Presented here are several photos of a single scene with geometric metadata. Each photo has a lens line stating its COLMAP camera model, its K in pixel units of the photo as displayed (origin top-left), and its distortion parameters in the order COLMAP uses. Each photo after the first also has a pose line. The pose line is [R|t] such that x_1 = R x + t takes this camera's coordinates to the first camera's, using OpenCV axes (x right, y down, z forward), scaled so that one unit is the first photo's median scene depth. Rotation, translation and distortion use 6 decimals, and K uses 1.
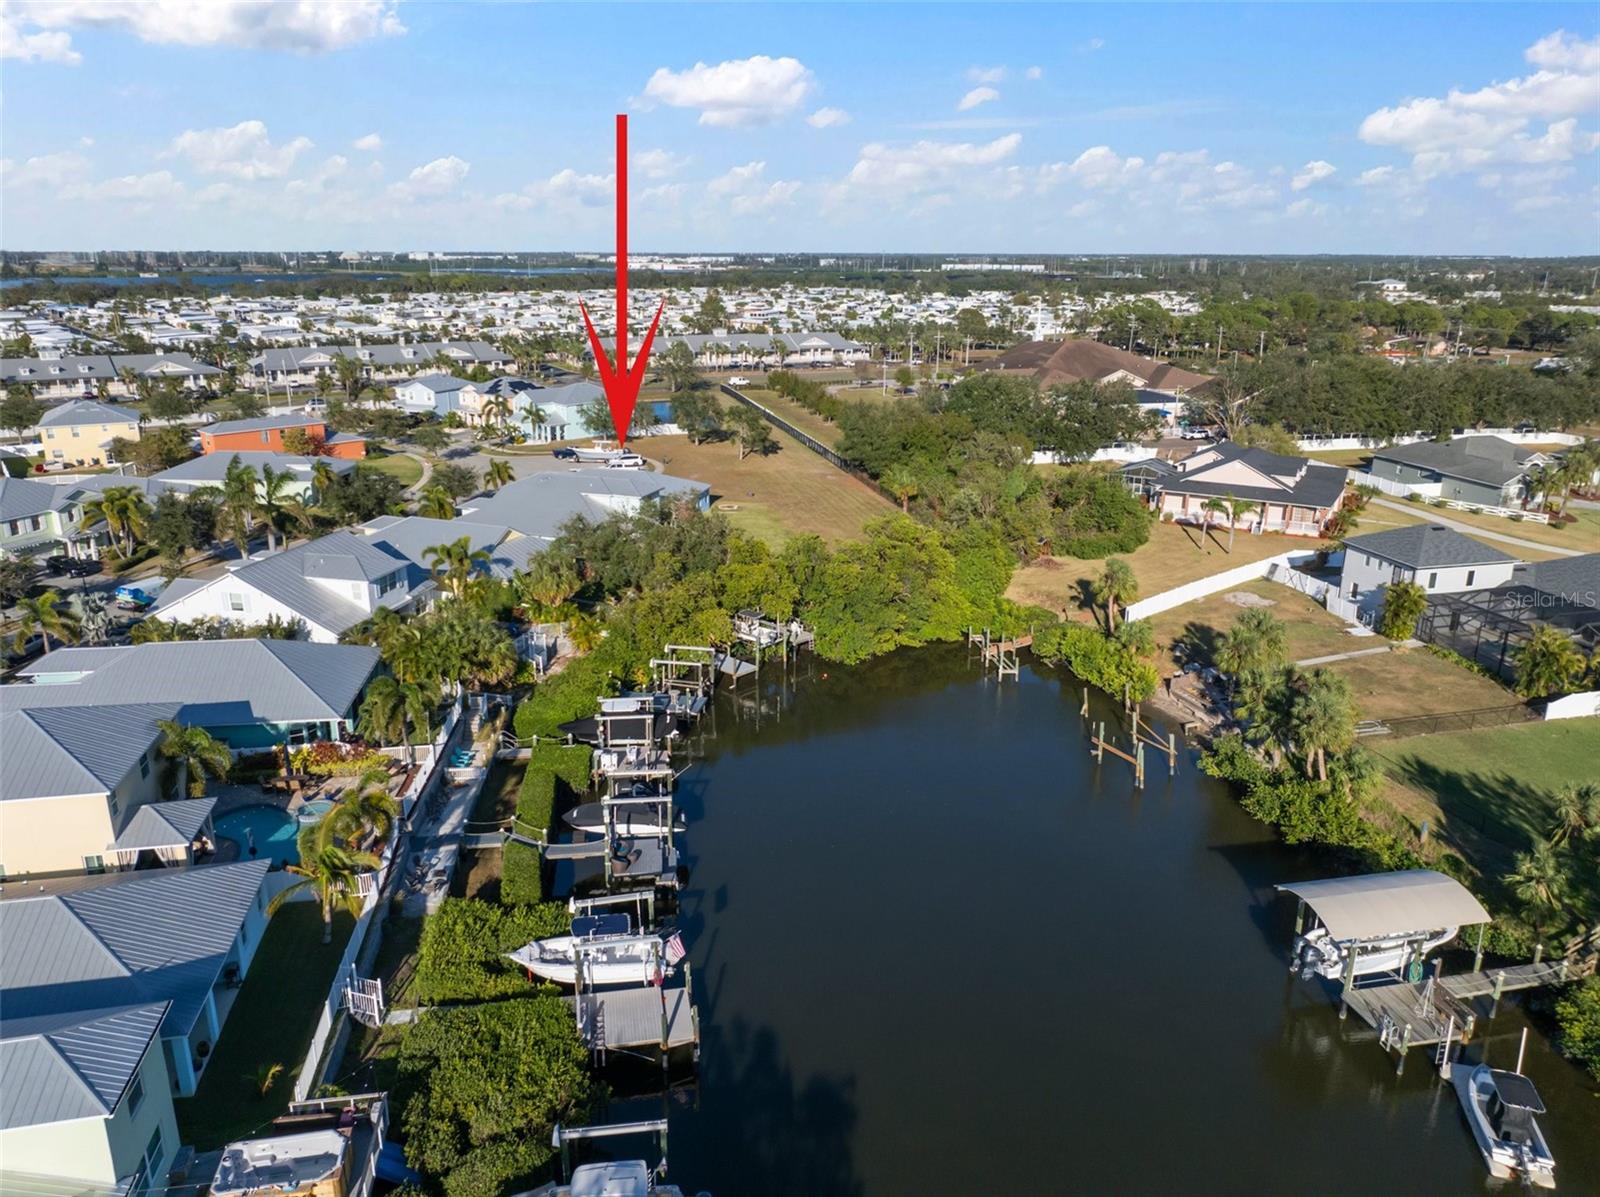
lens RADIAL K [[1120.6, 0, 794.2], [0, 1120.6, 597.0], [0, 0, 1]] dist [-0.002095, -0.003747]
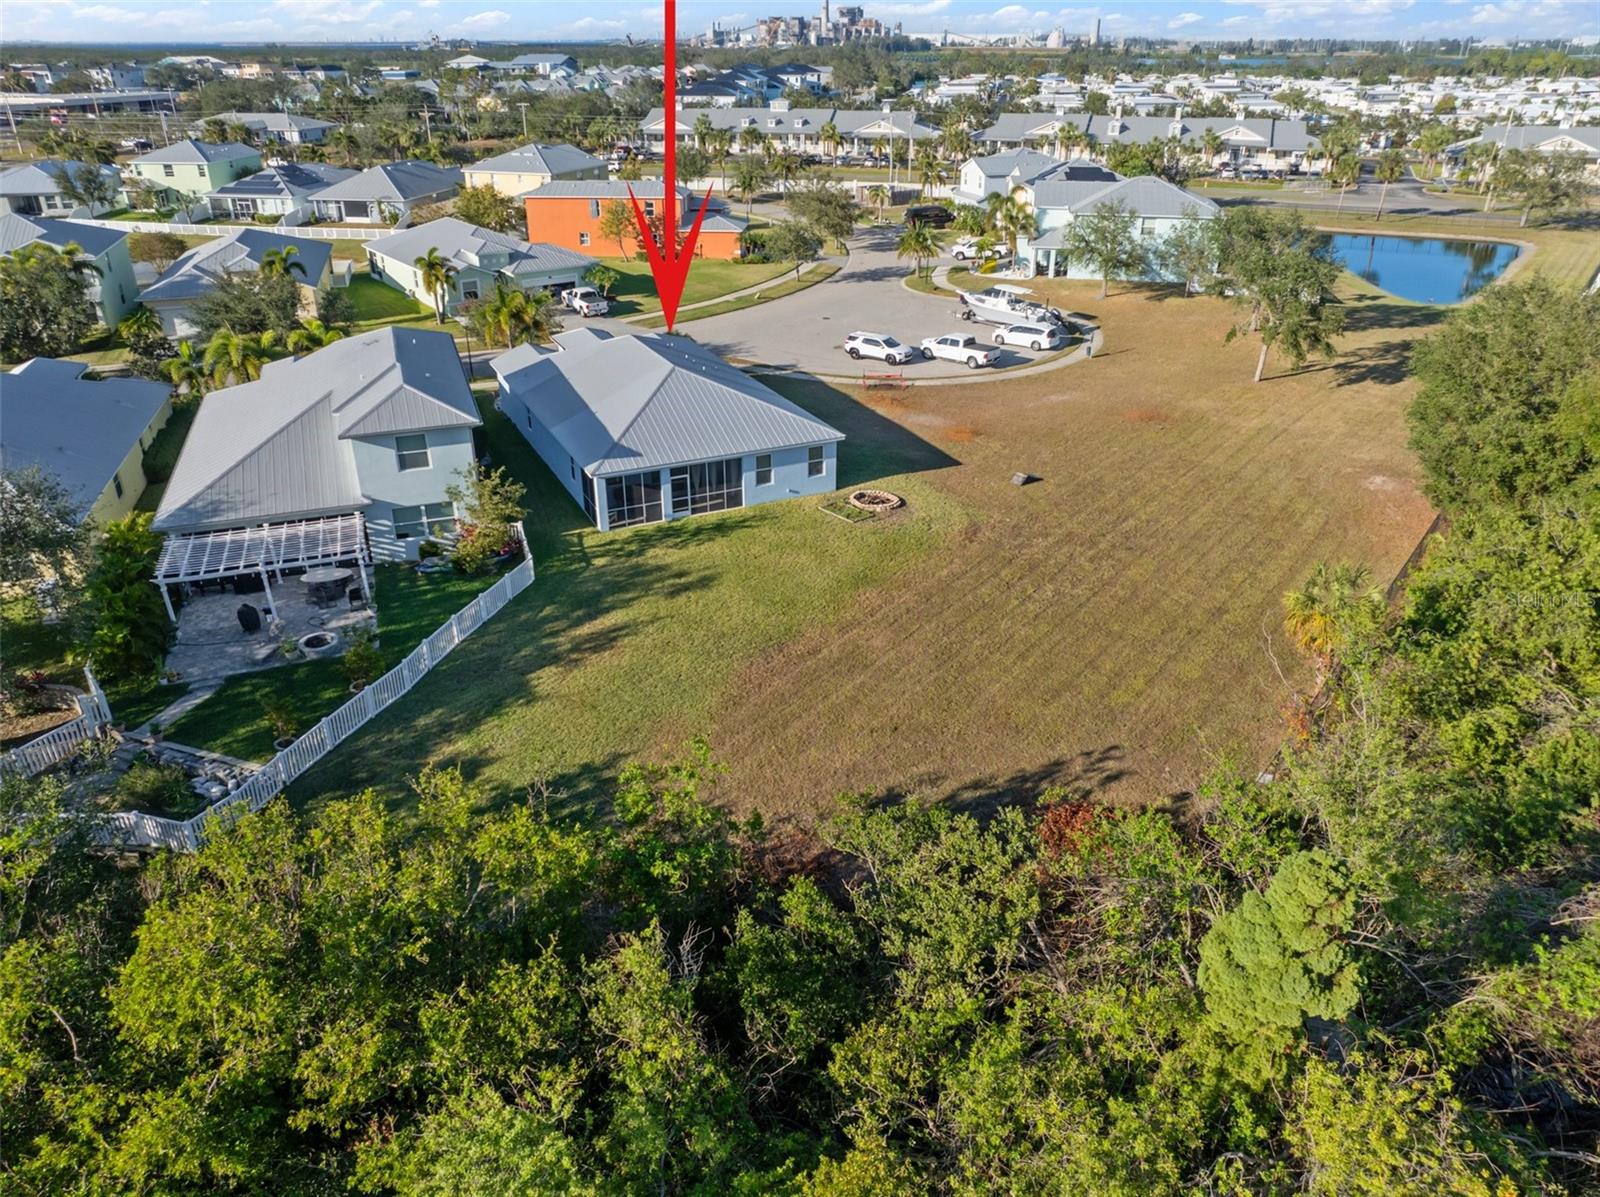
lens RADIAL K [[1130.3, 0, 795.8], [0, 1130.3, 596.5], [0, 0, 1]] dist [-0.043497, 0.036295]
pose [[0.634436, 0.340618, -0.693881, 0.214183], [-0.223340, 0.940165, 0.257311, -0.147539], [0.740007, -0.008276, 0.672548, 0.735653]]
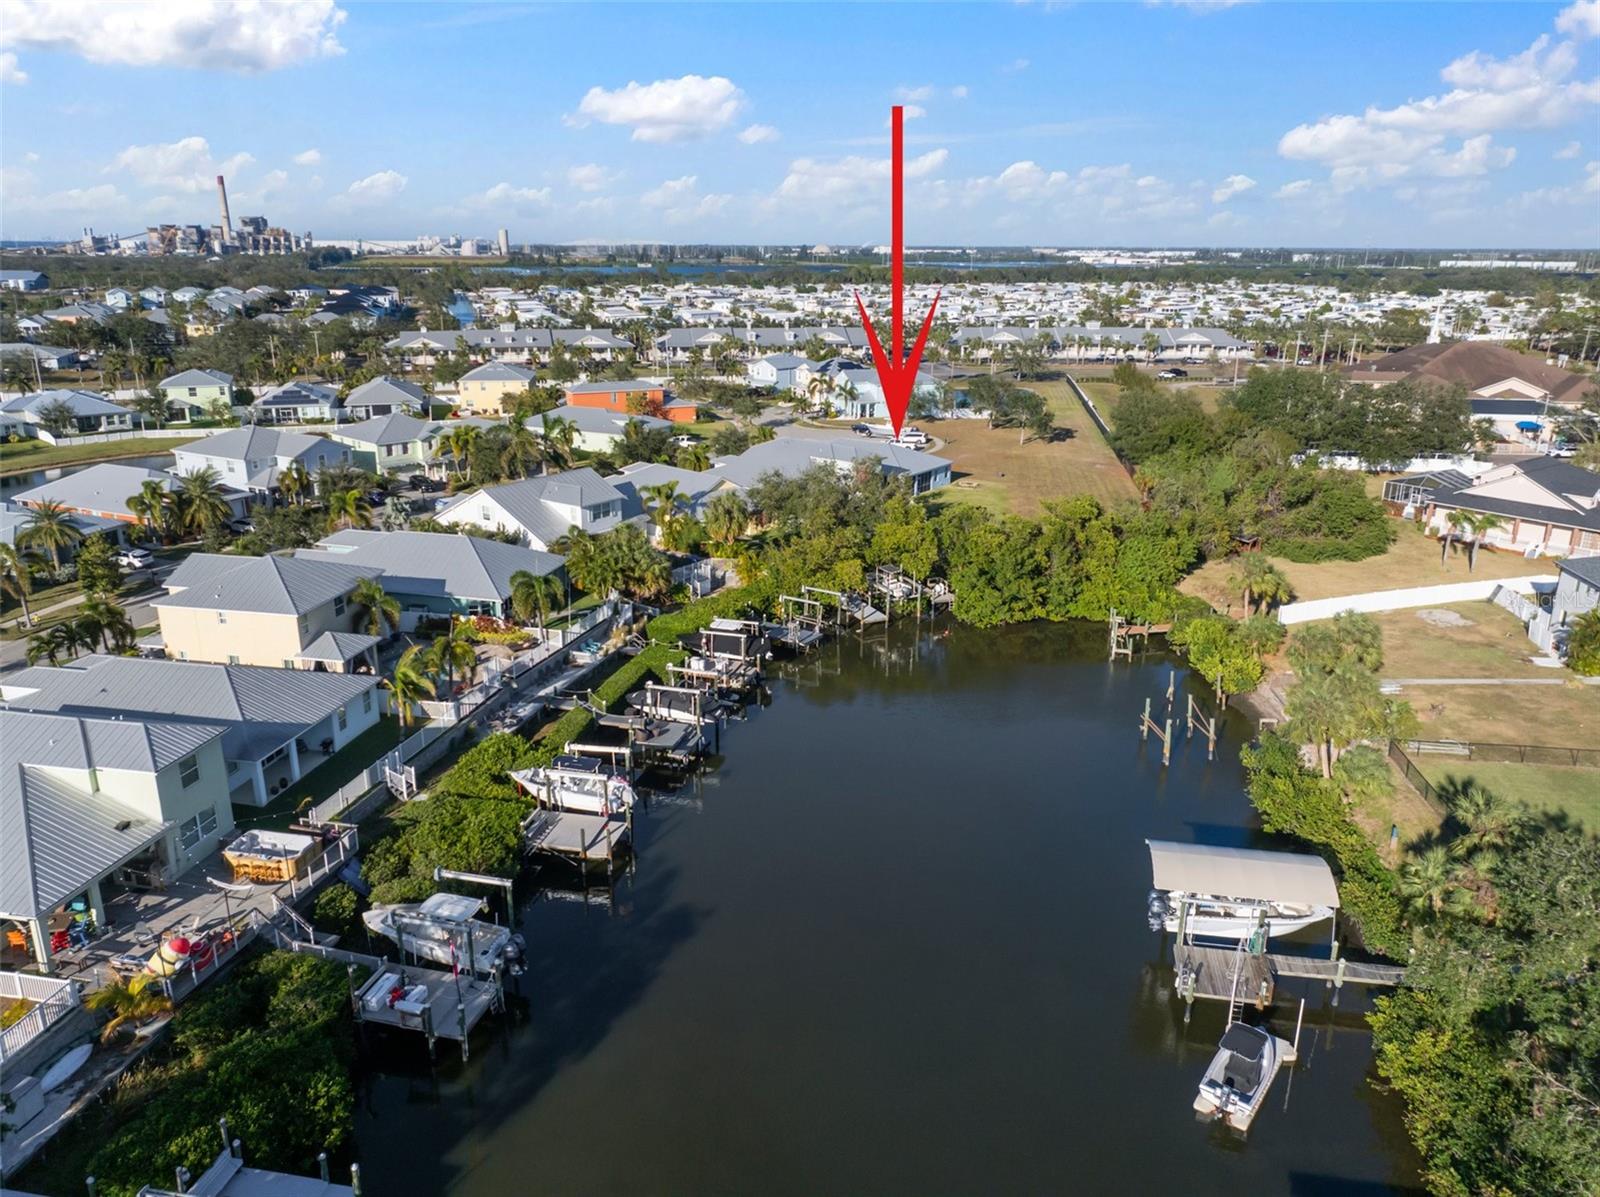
lens RADIAL K [[1120.6, 0, 794.2], [0, 1120.6, 597.0], [0, 0, 1]] dist [-0.002095, -0.003747]
pose [[0.925075, 0.114209, -0.362206, 0.187960], [-0.112487, 0.993315, 0.025913, 0.016844], [0.362744, 0.016772, 0.931738, -0.038103]]
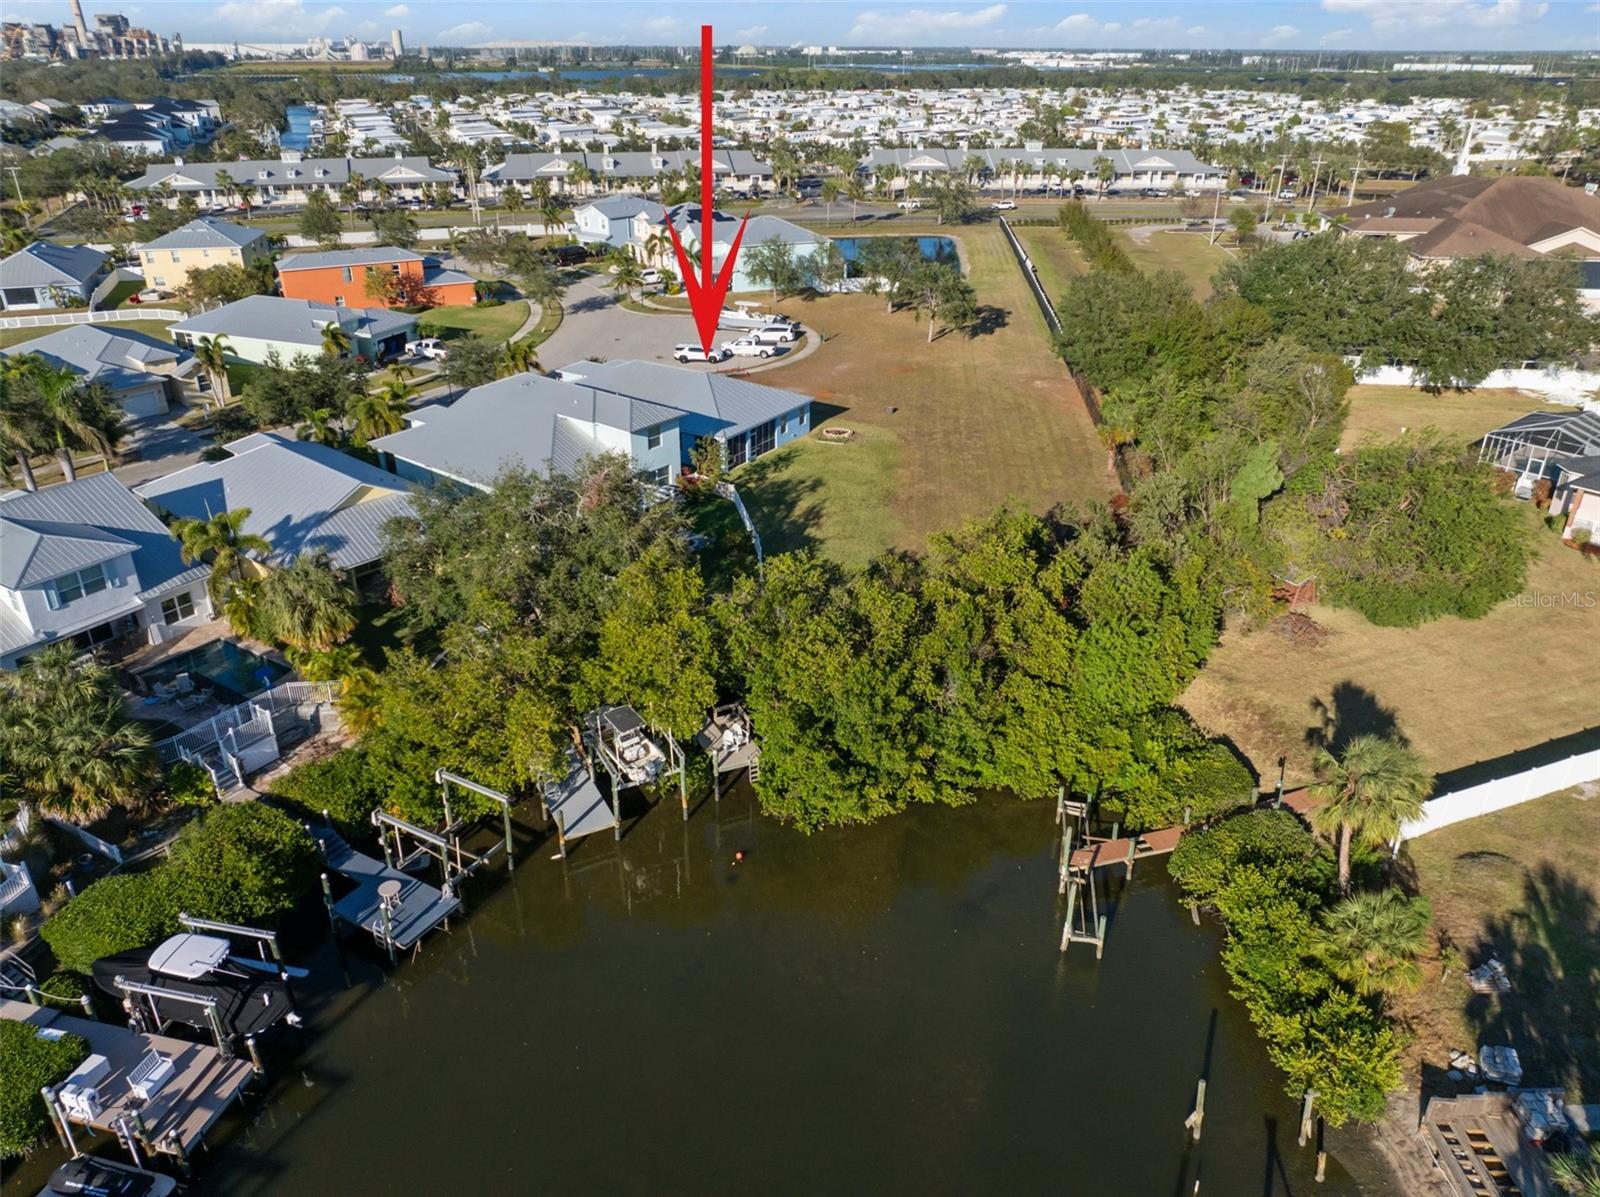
lens RADIAL K [[1130.3, 0, 795.8], [0, 1130.3, 596.5], [0, 0, 1]] dist [-0.043497, 0.036295]
pose [[0.946166, 0.141998, -0.290871, 0.130865], [-0.094659, 0.980737, 0.170863, -0.099445], [0.309530, -0.134131, 0.941382, 0.355276]]
